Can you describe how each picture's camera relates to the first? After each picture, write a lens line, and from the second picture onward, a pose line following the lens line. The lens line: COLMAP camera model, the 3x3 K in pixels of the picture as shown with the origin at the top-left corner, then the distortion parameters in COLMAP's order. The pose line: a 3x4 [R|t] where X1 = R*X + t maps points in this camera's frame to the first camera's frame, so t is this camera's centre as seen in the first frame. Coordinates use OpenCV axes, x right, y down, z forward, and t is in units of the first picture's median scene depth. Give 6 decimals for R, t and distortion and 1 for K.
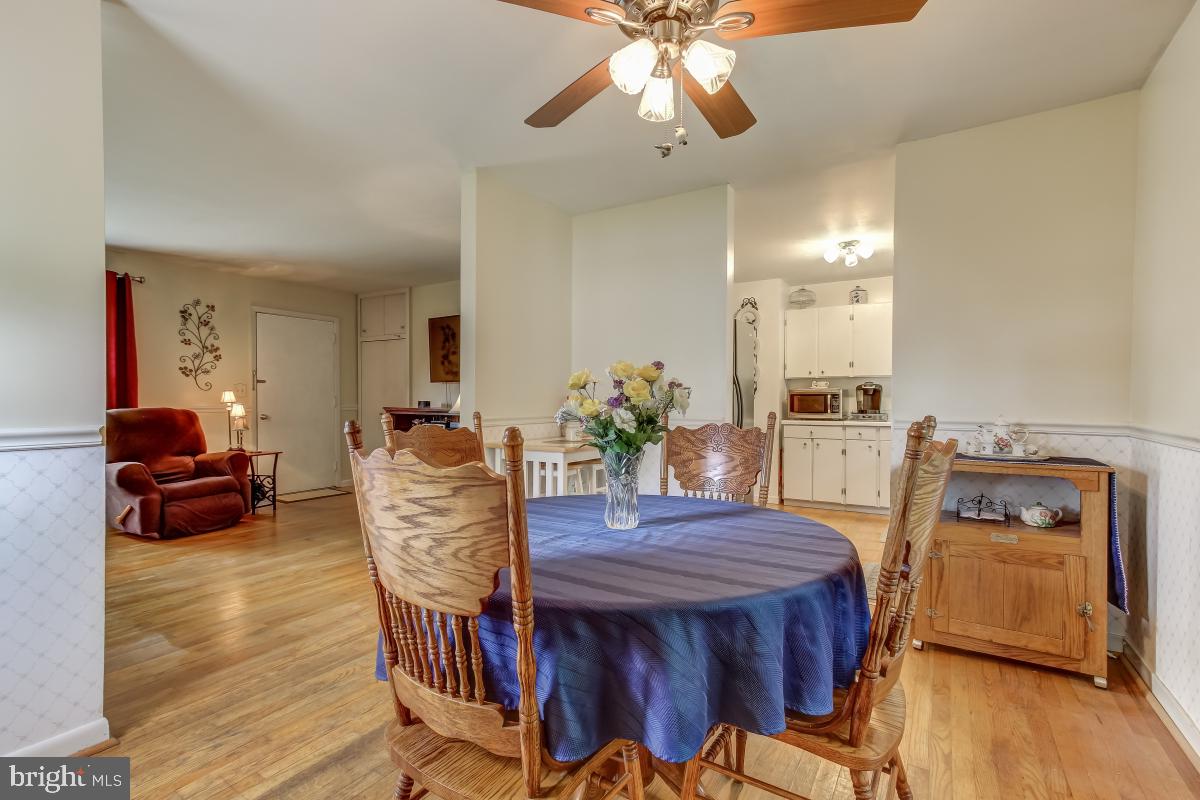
lens RADIAL K [[550.6, 0, 593.7], [0, 550.6, 405.7], [0, 0, 1]] dist [-0.000974, 0.002429]
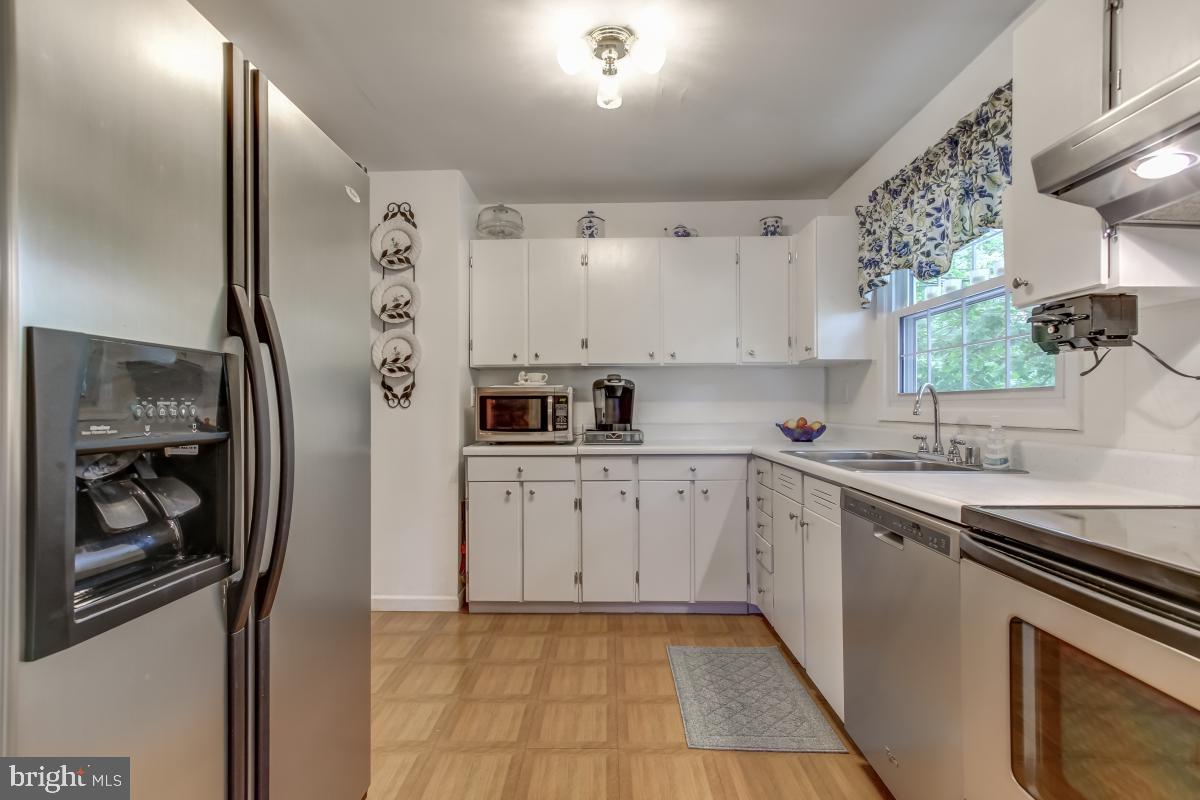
lens RADIAL K [[550.6, 0, 602.5], [0, 550.6, 406.8], [0, 0, 1]] dist [-0.000974, 0.002429]
pose [[0.846084, -0.002238, 0.533044, 0.184321], [0.006933, 0.999953, -0.006806, -0.006235], [-0.533004, 0.009454, 0.846060, 0.516697]]
